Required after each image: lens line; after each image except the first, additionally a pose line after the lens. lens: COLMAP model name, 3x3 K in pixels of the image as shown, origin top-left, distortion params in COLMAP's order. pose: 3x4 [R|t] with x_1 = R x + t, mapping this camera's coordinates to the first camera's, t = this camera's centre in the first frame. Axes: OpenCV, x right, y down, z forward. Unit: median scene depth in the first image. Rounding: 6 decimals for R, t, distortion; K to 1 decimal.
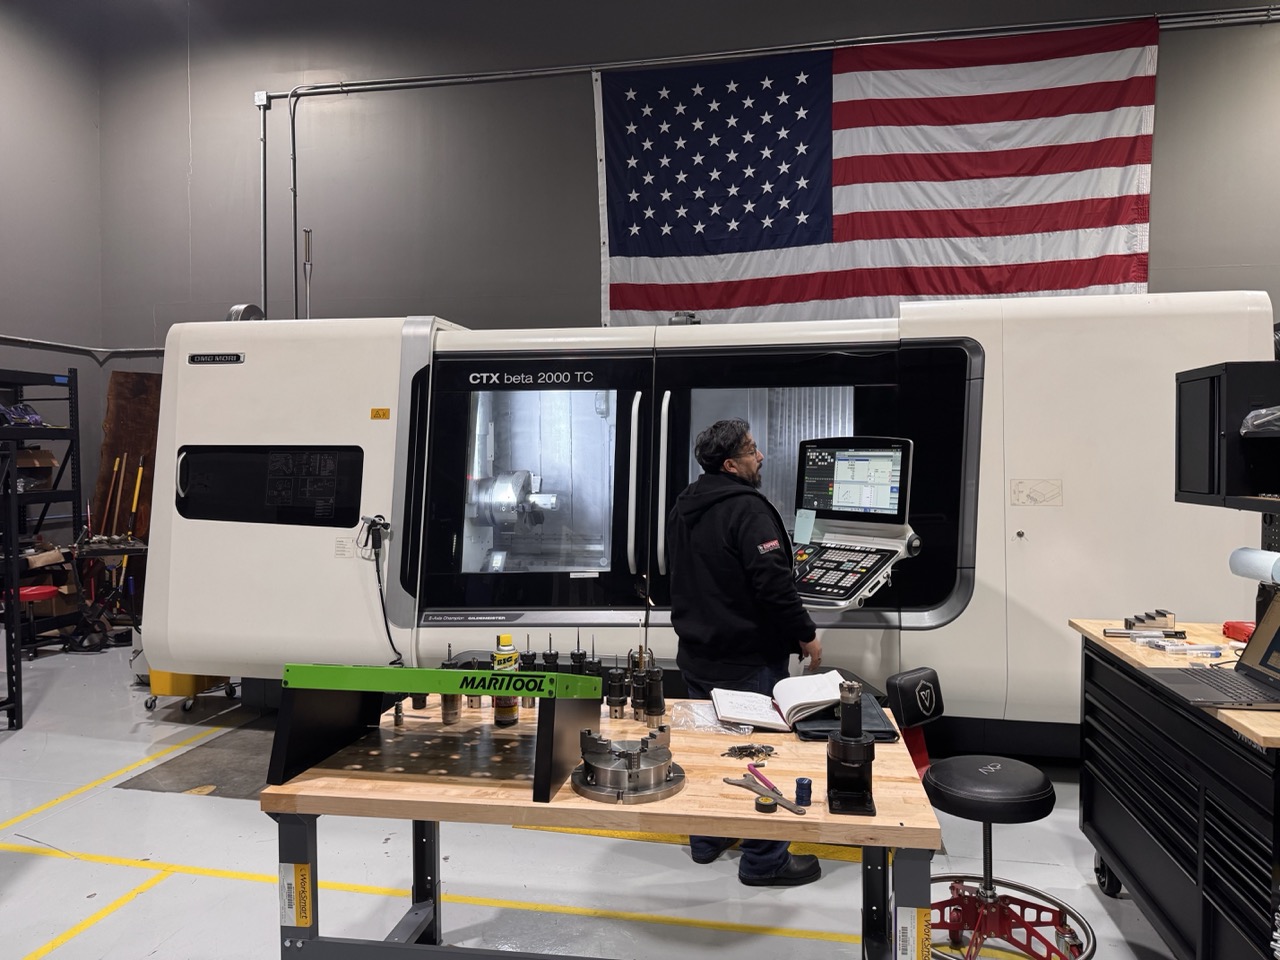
lens RADIAL K [[895.8, 0, 640.0], [0, 895.8, 480.0], [0, 0, 1]] dist [0.085106, -0.111047]
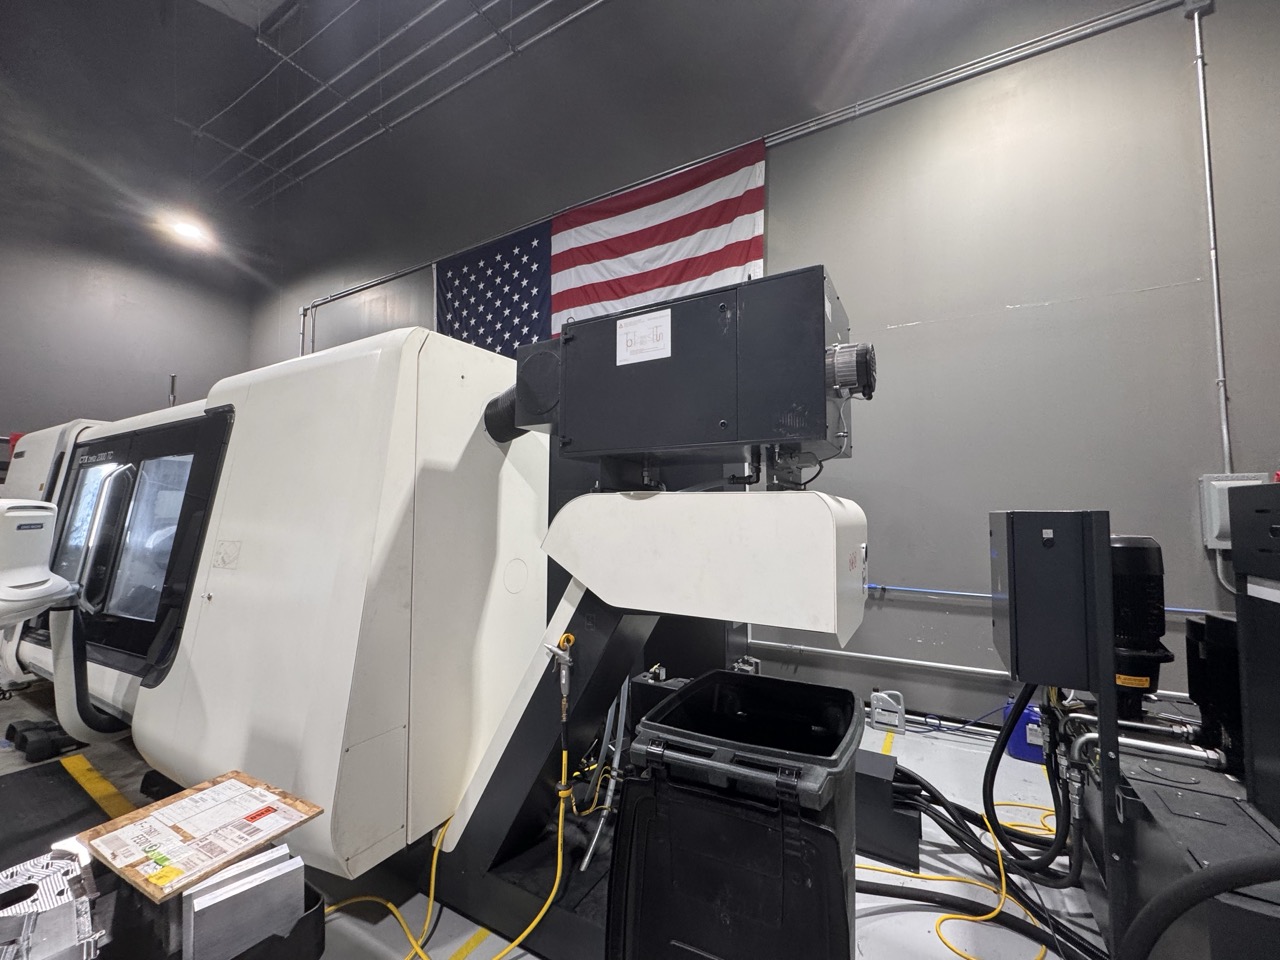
lens RADIAL K [[510.2, 0, 640.0], [0, 510.2, 480.0], [0, 0, 1]] dist [-0.002747, 0.000478]
pose [[0.947740, -0.024639, -0.318092, 0.897313], [-0.002730, 0.996351, -0.085310, -0.018386], [0.319033, 0.081720, 0.944214, 0.531266]]
